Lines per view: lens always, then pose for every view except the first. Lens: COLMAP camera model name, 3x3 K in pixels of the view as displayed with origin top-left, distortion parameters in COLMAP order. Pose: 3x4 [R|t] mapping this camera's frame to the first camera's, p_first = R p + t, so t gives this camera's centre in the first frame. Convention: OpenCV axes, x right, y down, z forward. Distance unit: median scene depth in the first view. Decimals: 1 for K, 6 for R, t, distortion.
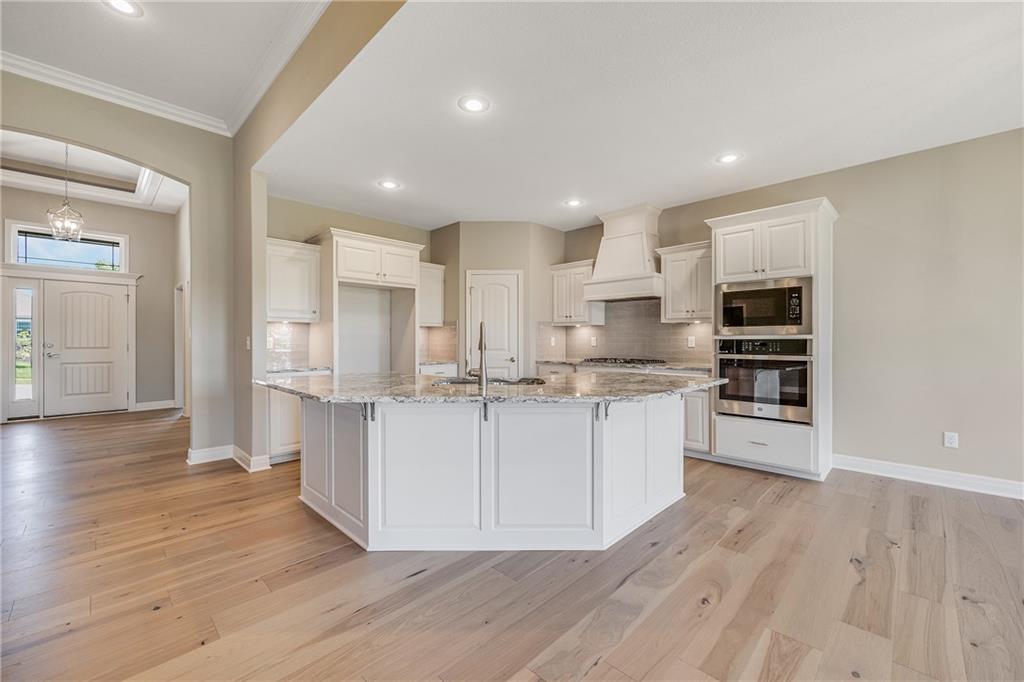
lens RADIAL K [[414.5, 0, 512.0], [0, 414.5, 339.4], [0, 0, 1]] dist [-0.003409, -0.000078]
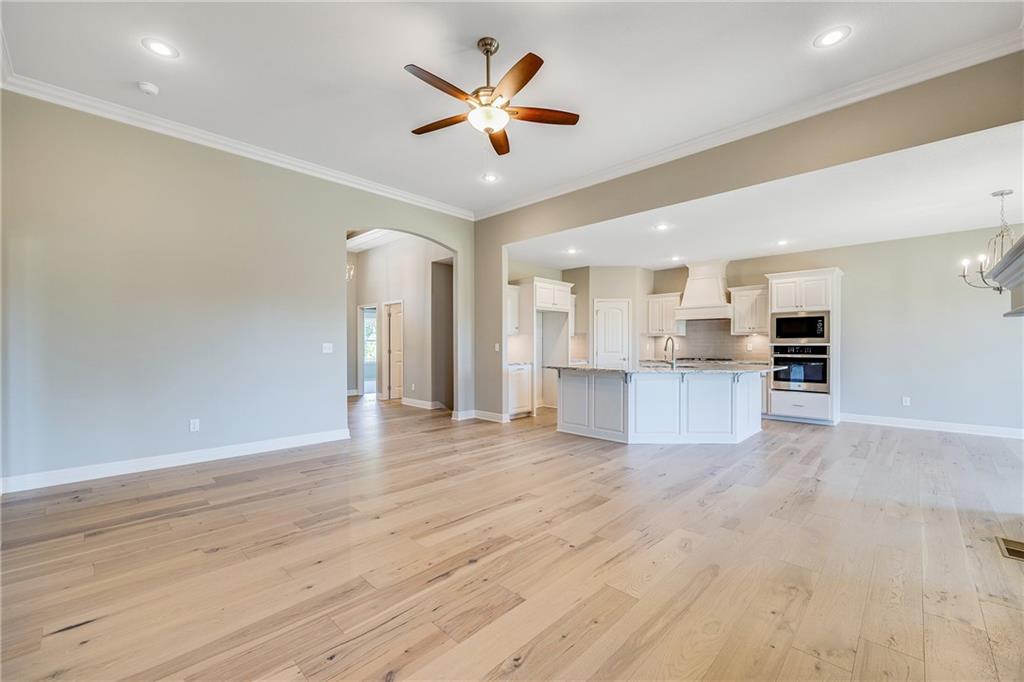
lens RADIAL K [[414.5, 0, 516.1], [0, 414.5, 345.9], [0, 0, 1]] dist [-0.003409, -0.000078]
pose [[0.999968, 0.001693, 0.007827, -0.546480], [-0.001695, 0.999999, 0.000277, 0.002068], [-0.007827, -0.000291, 0.999969, -0.660126]]
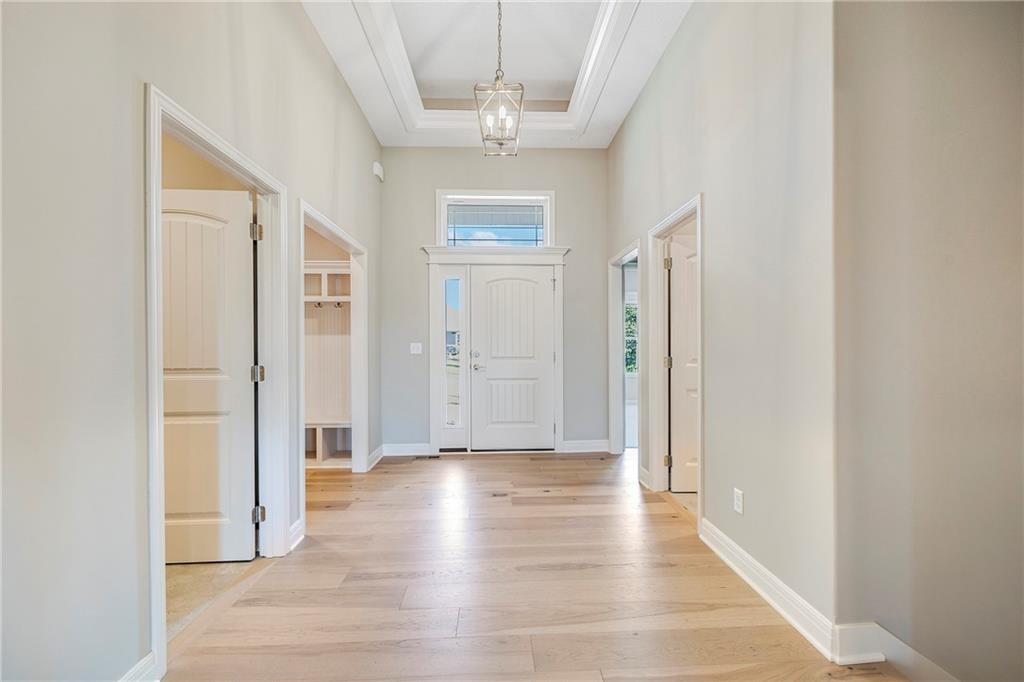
lens RADIAL K [[414.5, 0, 514.6], [0, 414.5, 346.8], [0, 0, 1]] dist [-0.003409, -0.000078]
pose [[0.738990, 0.000486, -0.673716, -0.884547], [0.004056, 0.999978, 0.005171, -0.002406], [0.673704, -0.006554, 0.738973, 0.773953]]
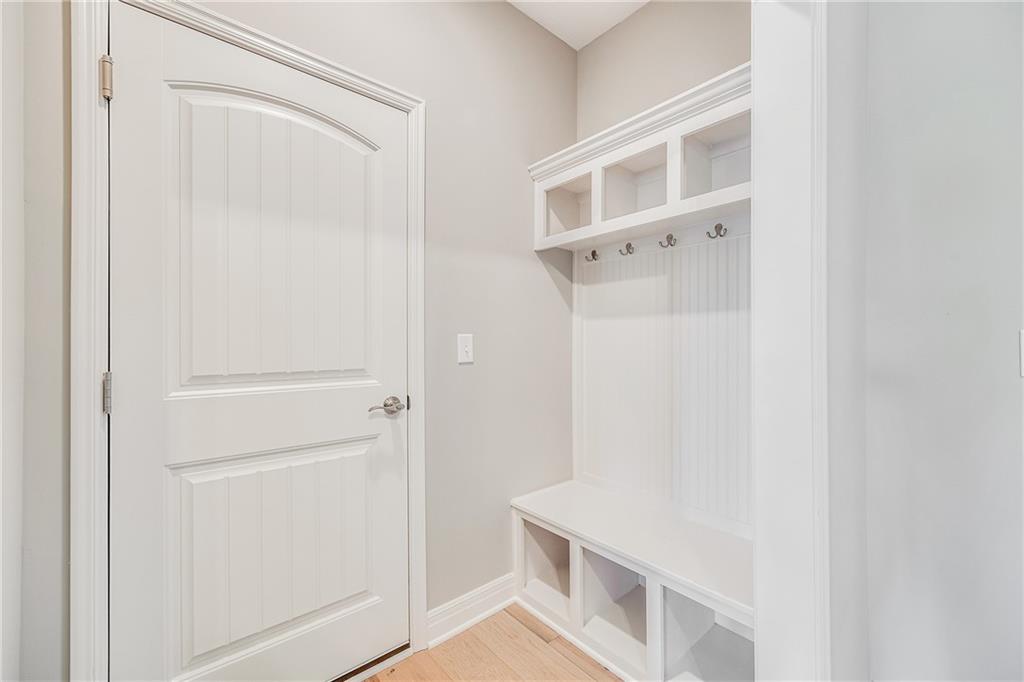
lens RADIAL K [[414.5, 0, 509.9], [0, 414.5, 340.3], [0, 0, 1]] dist [-0.003409, -0.000078]
pose [[-0.073845, 0.004064, -0.997261, -1.514421], [0.006596, 0.999972, 0.003587, -0.004676], [0.997248, -0.006313, -0.073869, 1.081668]]
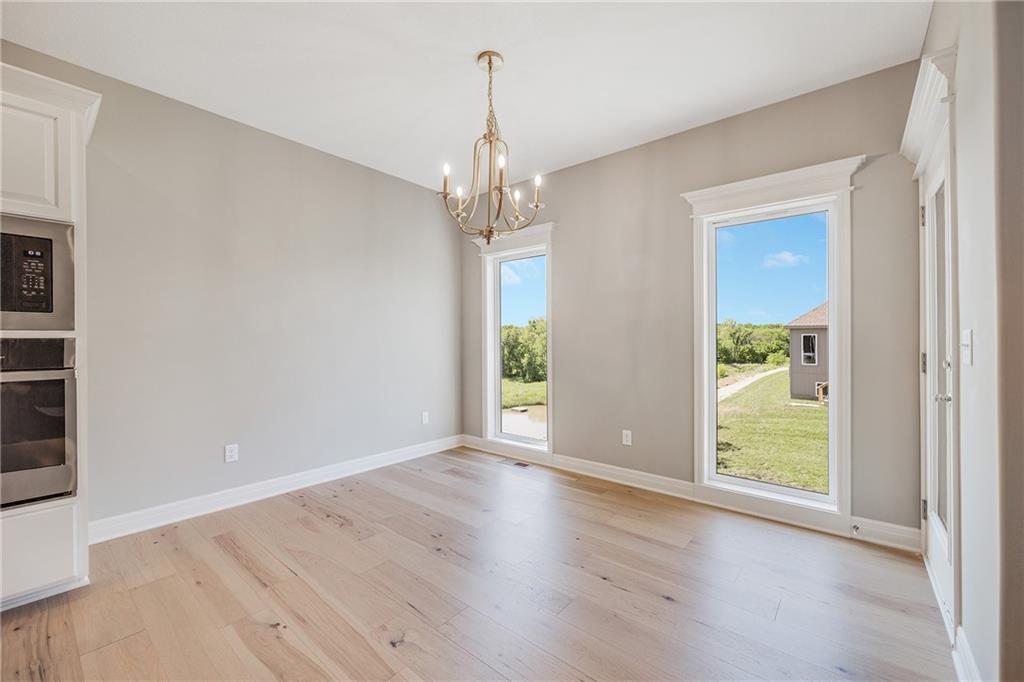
lens RADIAL K [[414.5, 0, 509.7], [0, 414.5, 341.4], [0, 0, 1]] dist [-0.003409, -0.000078]
pose [[-0.084584, -0.006734, 0.996394, 0.107552], [-0.005475, 0.999965, 0.006294, -0.003511], [-0.996401, -0.004923, -0.084618, 0.394237]]
